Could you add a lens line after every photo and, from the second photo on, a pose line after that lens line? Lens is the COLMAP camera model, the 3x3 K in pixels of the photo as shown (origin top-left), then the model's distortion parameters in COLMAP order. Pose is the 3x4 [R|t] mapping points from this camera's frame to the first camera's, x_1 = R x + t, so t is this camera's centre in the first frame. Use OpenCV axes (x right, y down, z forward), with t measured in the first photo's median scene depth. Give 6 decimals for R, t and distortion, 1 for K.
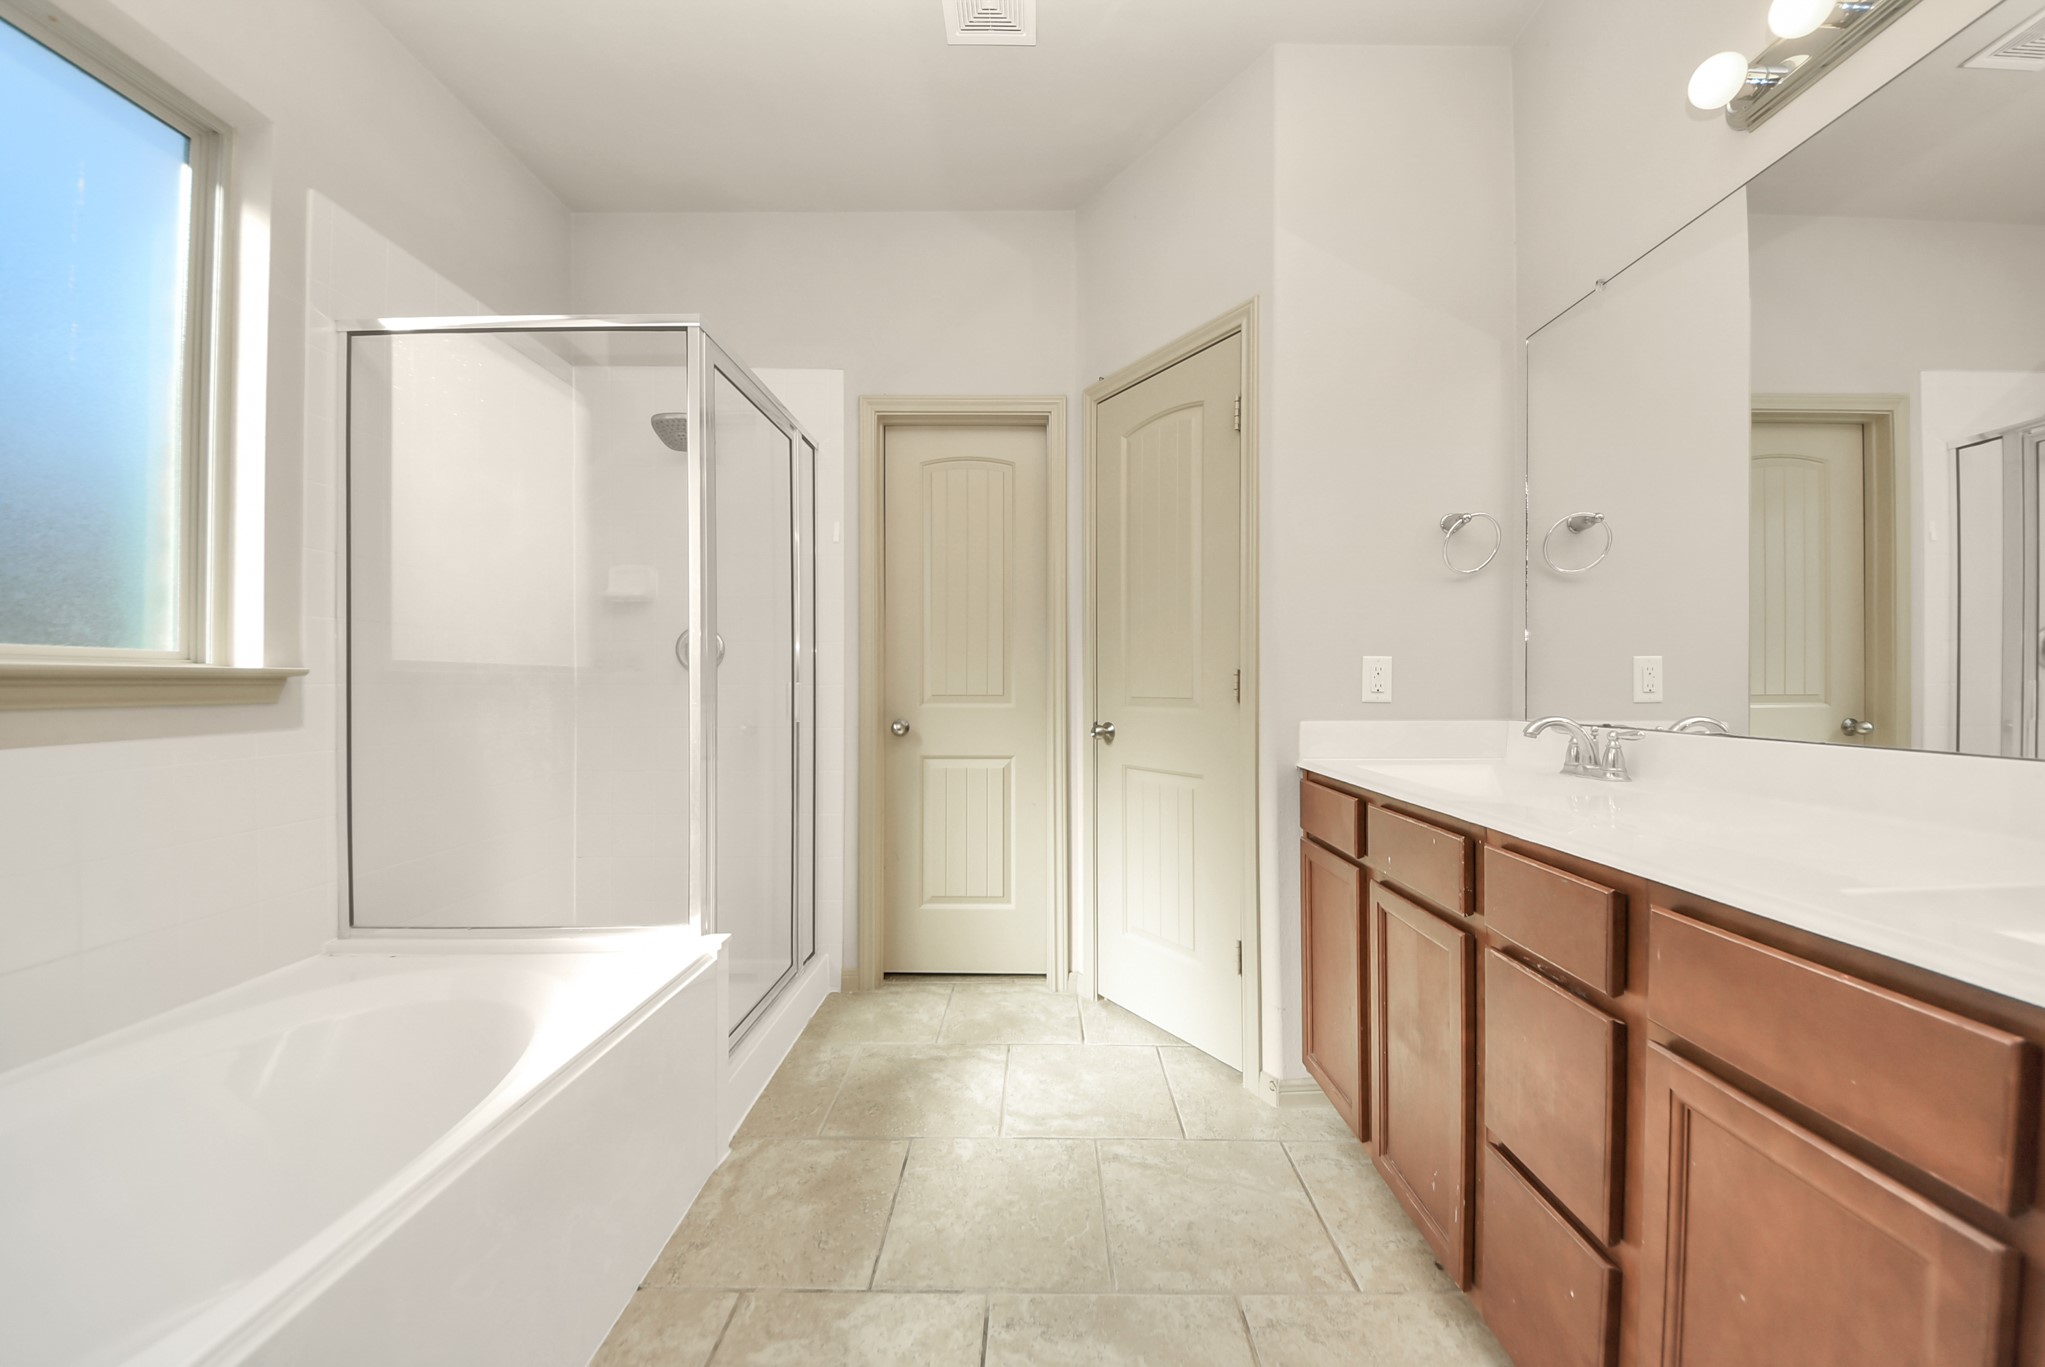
lens RADIAL K [[751.4, 0, 1030.0], [0, 751.4, 692.6], [0, 0, 1]] dist [0.108048, -0.049854]
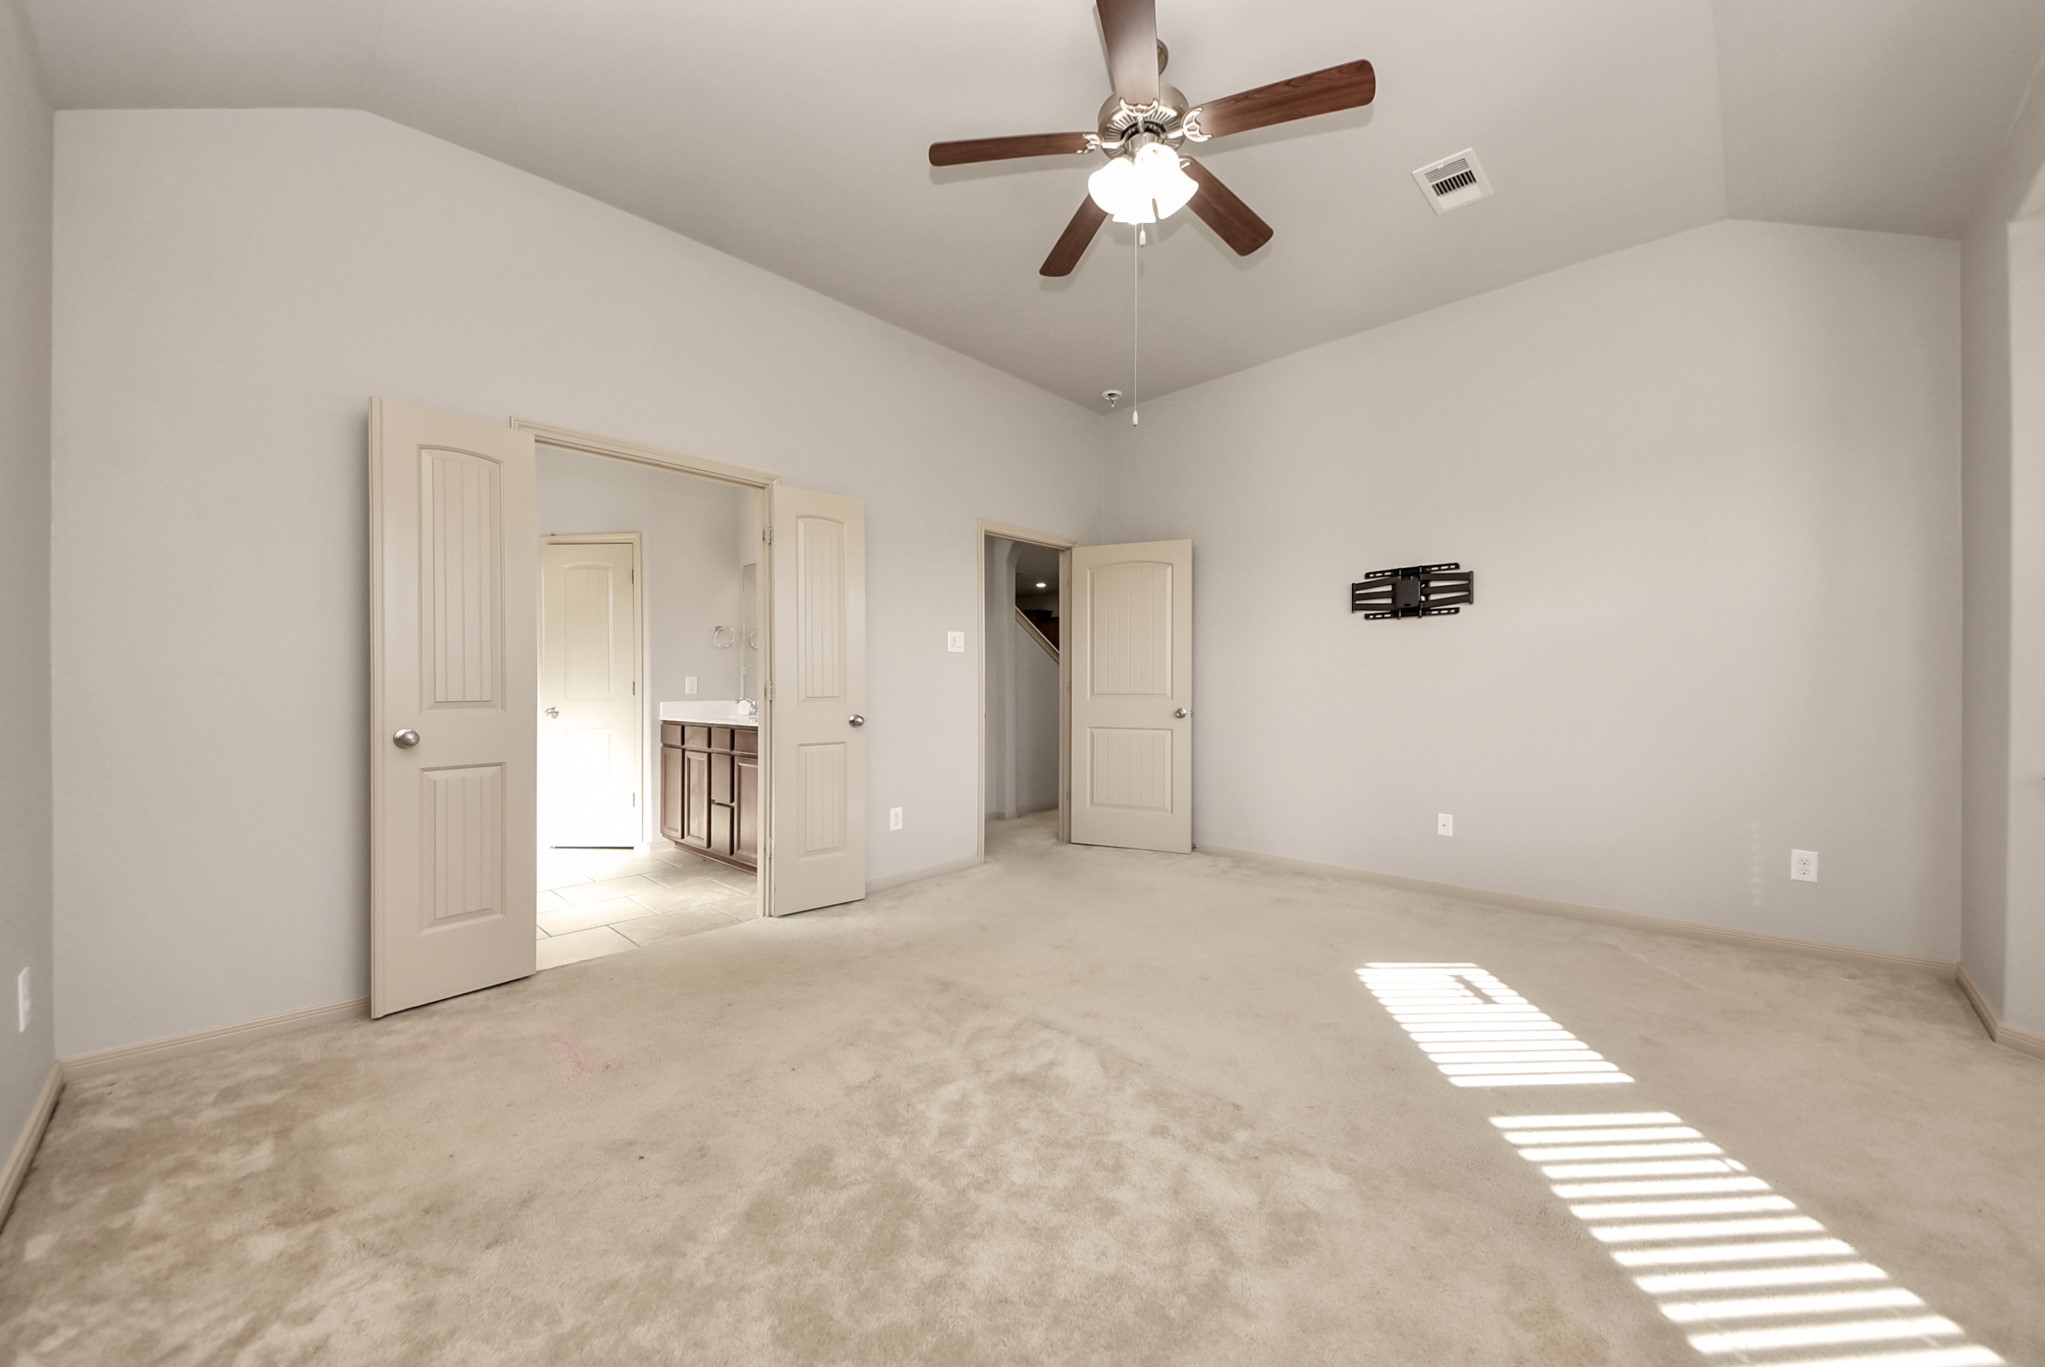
lens RADIAL K [[751.4, 0, 1030.0], [0, 751.4, 692.6], [0, 0, 1]] dist [0.108048, -0.049854]
pose [[0.696296, 0.000457, 0.717755, -0.644838], [0.011760, 0.999858, -0.012045, 0.050594], [-0.717658, 0.016828, 0.696192, -1.719437]]
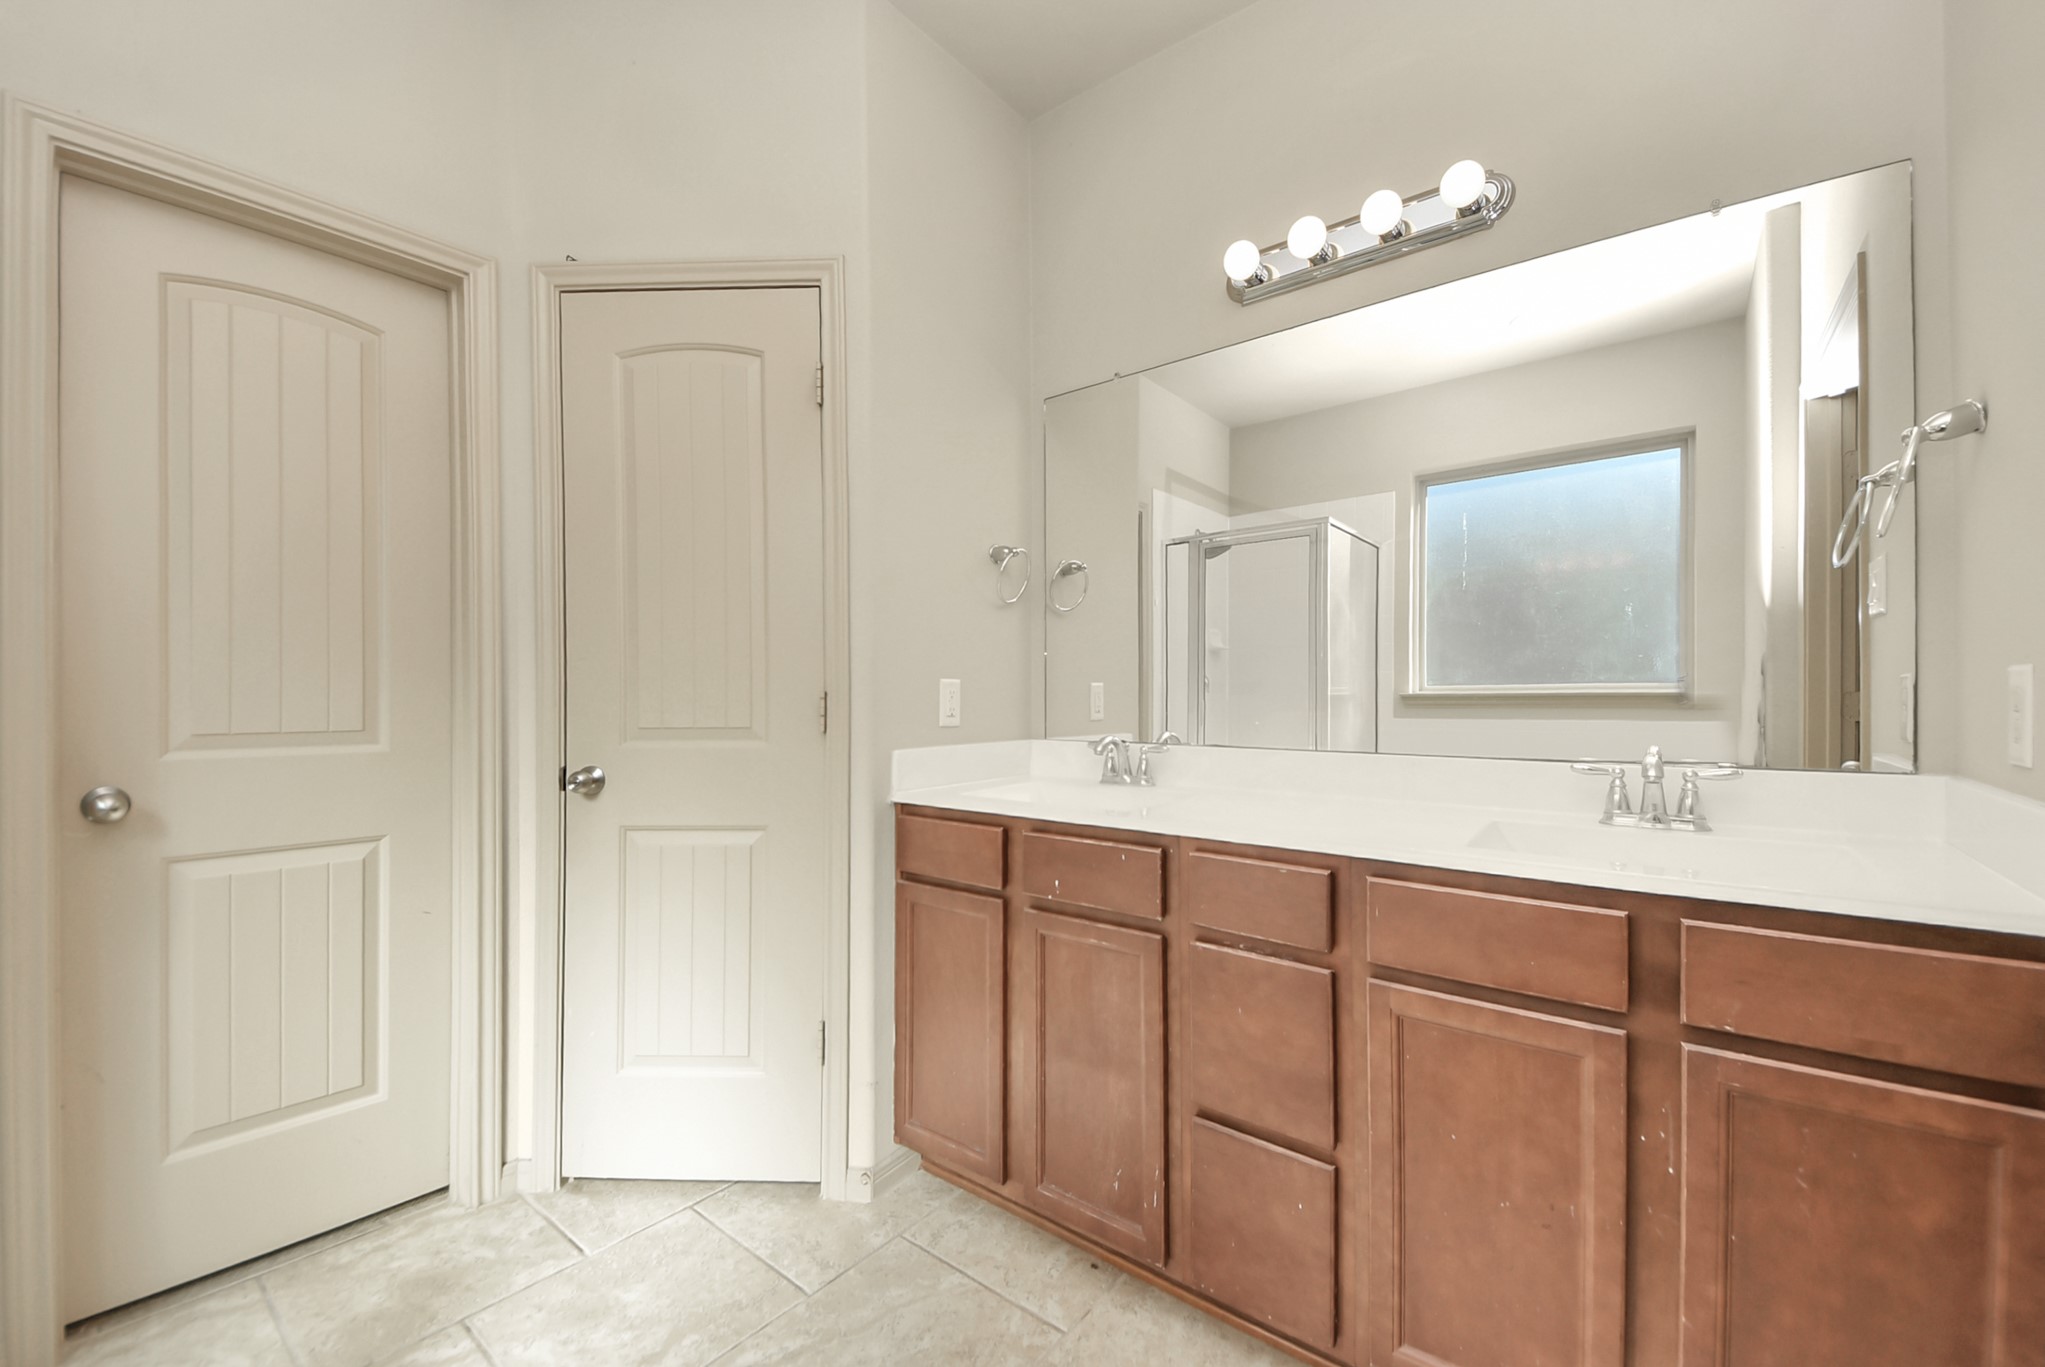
lens RADIAL K [[864.2, 0, 1024.3], [0, 864.2, 695.8], [0, 0, 1]] dist [0.071039, -0.037321]
pose [[0.616840, 0.001432, 0.787087, -0.345820], [0.012695, 0.999850, -0.011769, -0.012287], [-0.786986, 0.017252, 0.616729, 0.253863]]
